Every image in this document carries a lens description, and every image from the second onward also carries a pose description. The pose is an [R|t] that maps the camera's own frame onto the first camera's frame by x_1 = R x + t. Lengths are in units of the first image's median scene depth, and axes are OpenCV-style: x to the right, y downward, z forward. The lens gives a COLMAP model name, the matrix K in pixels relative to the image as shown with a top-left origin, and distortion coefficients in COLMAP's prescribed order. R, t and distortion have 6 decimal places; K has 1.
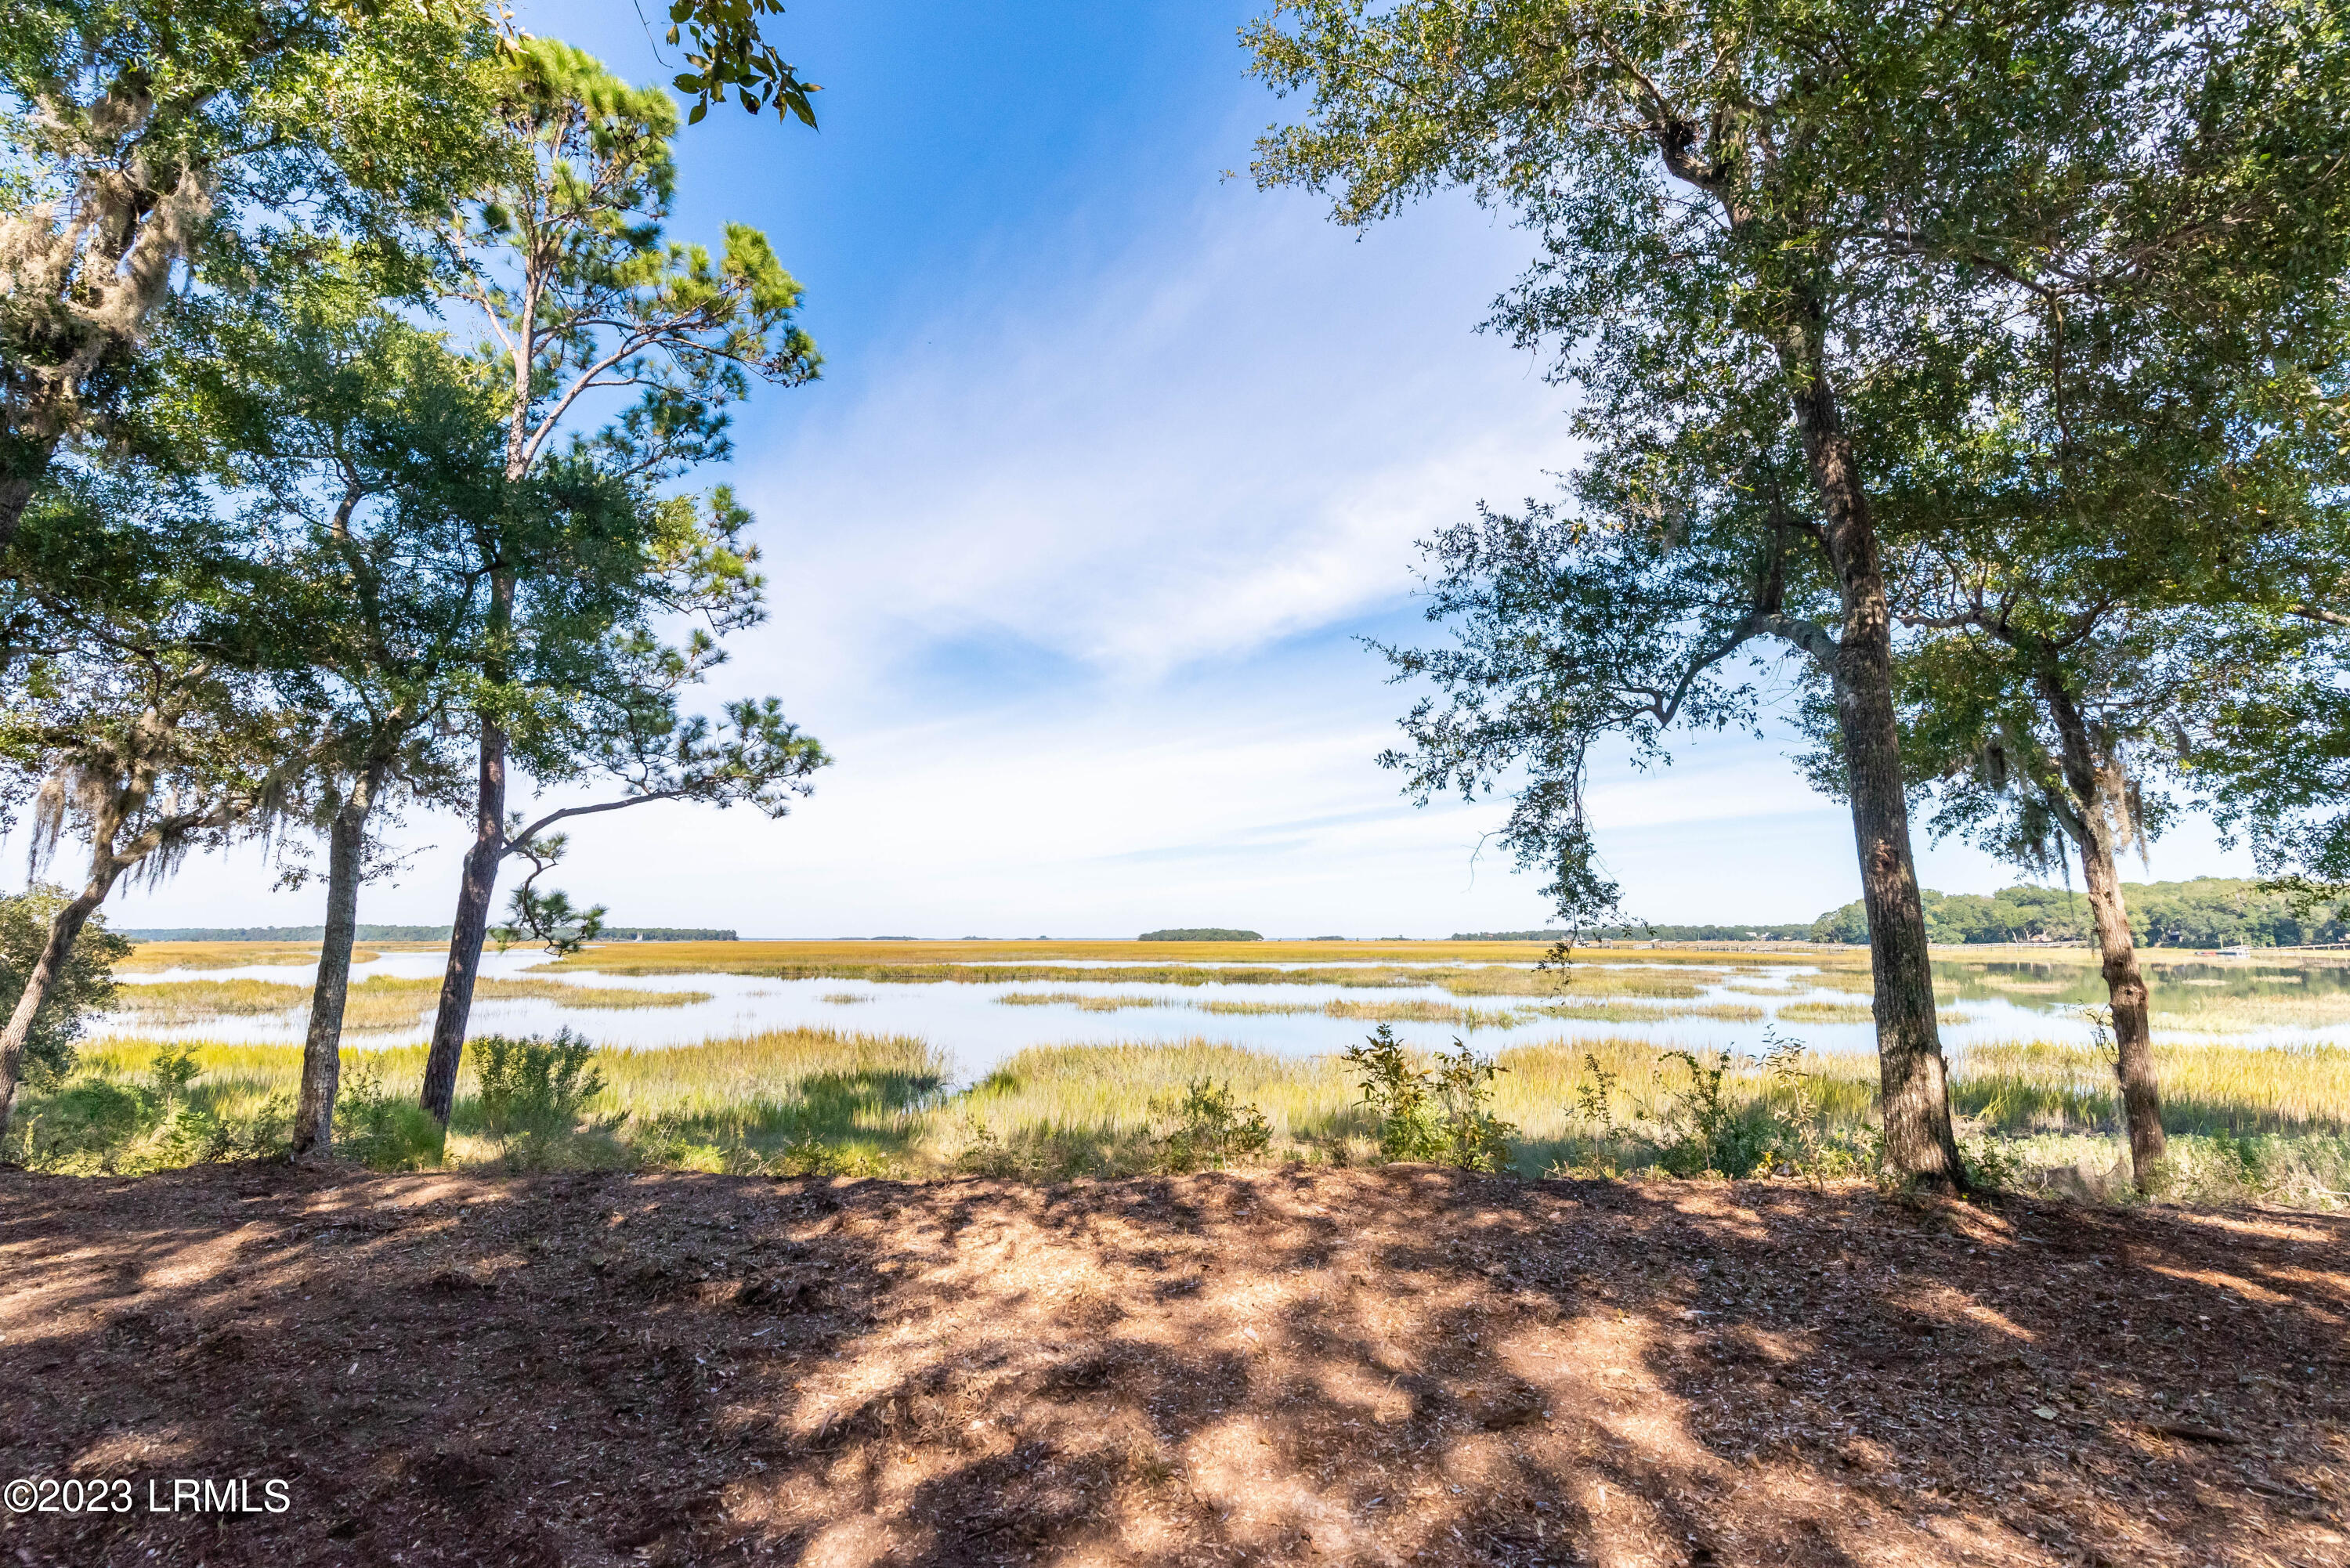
lens RADIAL K [[1072.9, 0, 1187.0], [0, 1072.9, 787.6], [0, 0, 1]] dist [-0.005086, -0.001294]
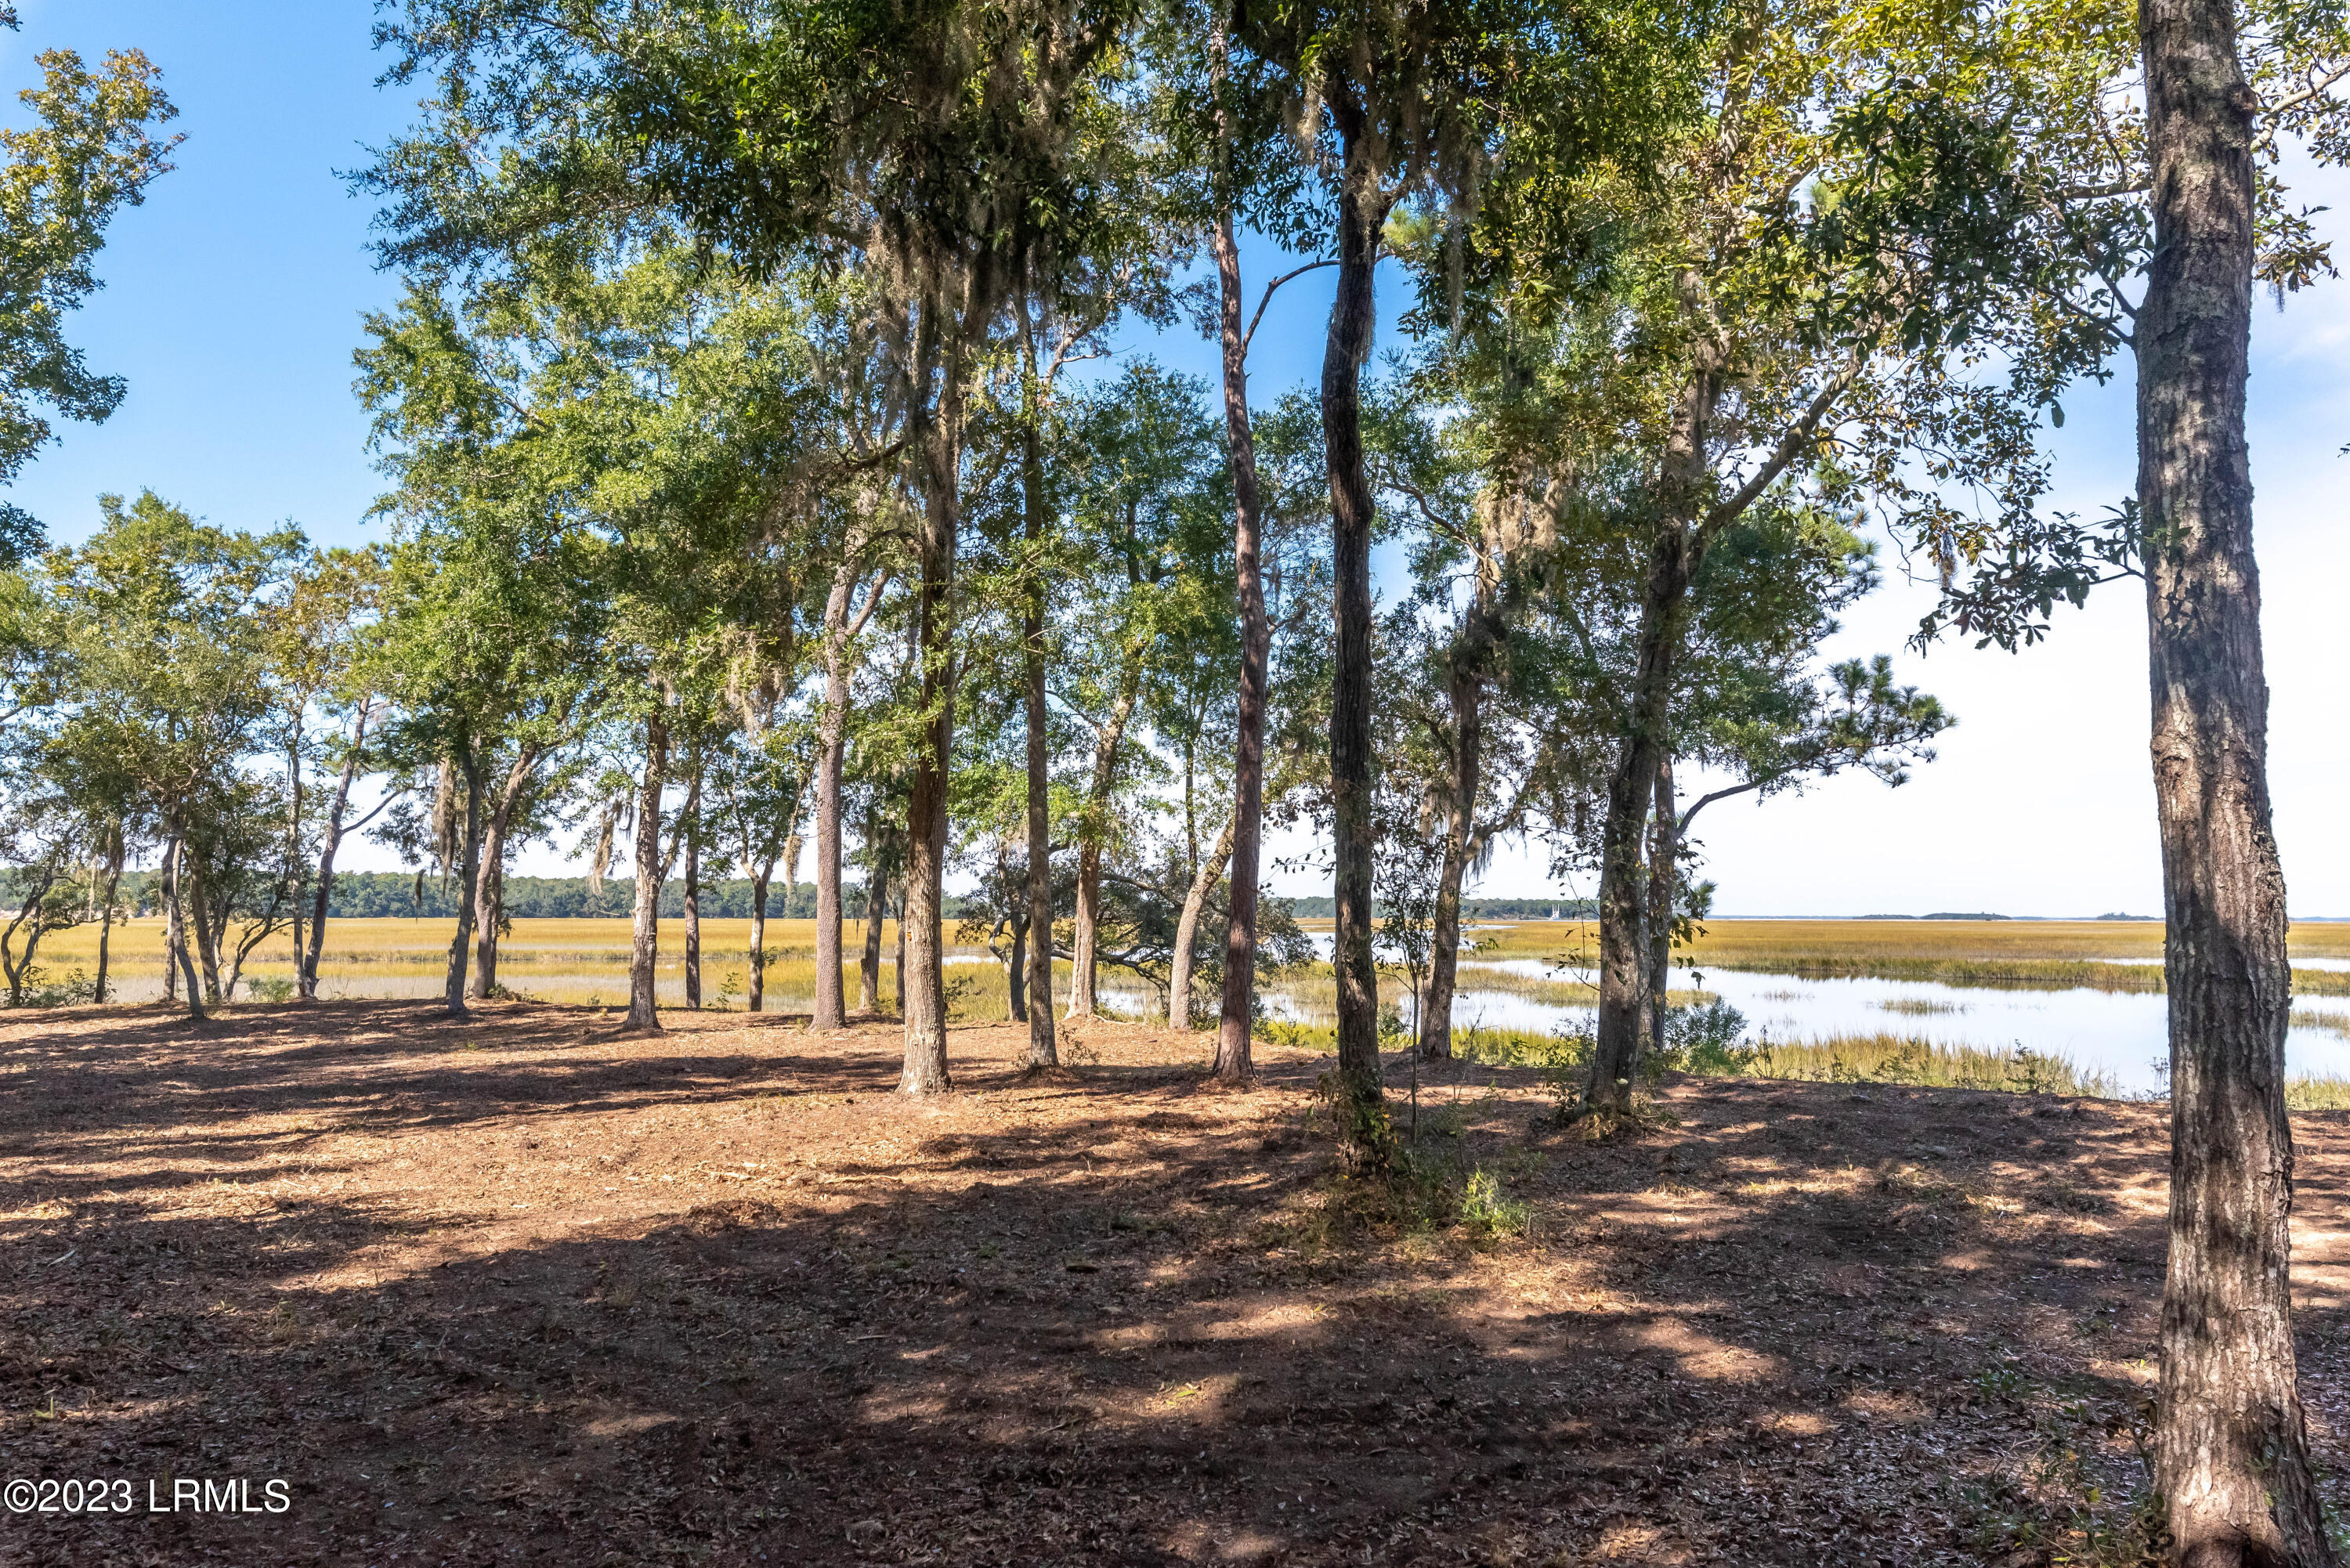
lens RADIAL K [[1700.0, 0, 1175.0], [0, 1700.0, 784.0], [0, 0, 1]] dist [0.006055, 0.002591]
pose [[0.763812, -0.044511, -0.643903, 0.088515], [0.084495, 0.995930, 0.031384, -0.072159], [0.639885, -0.078378, 0.764463, -0.522804]]
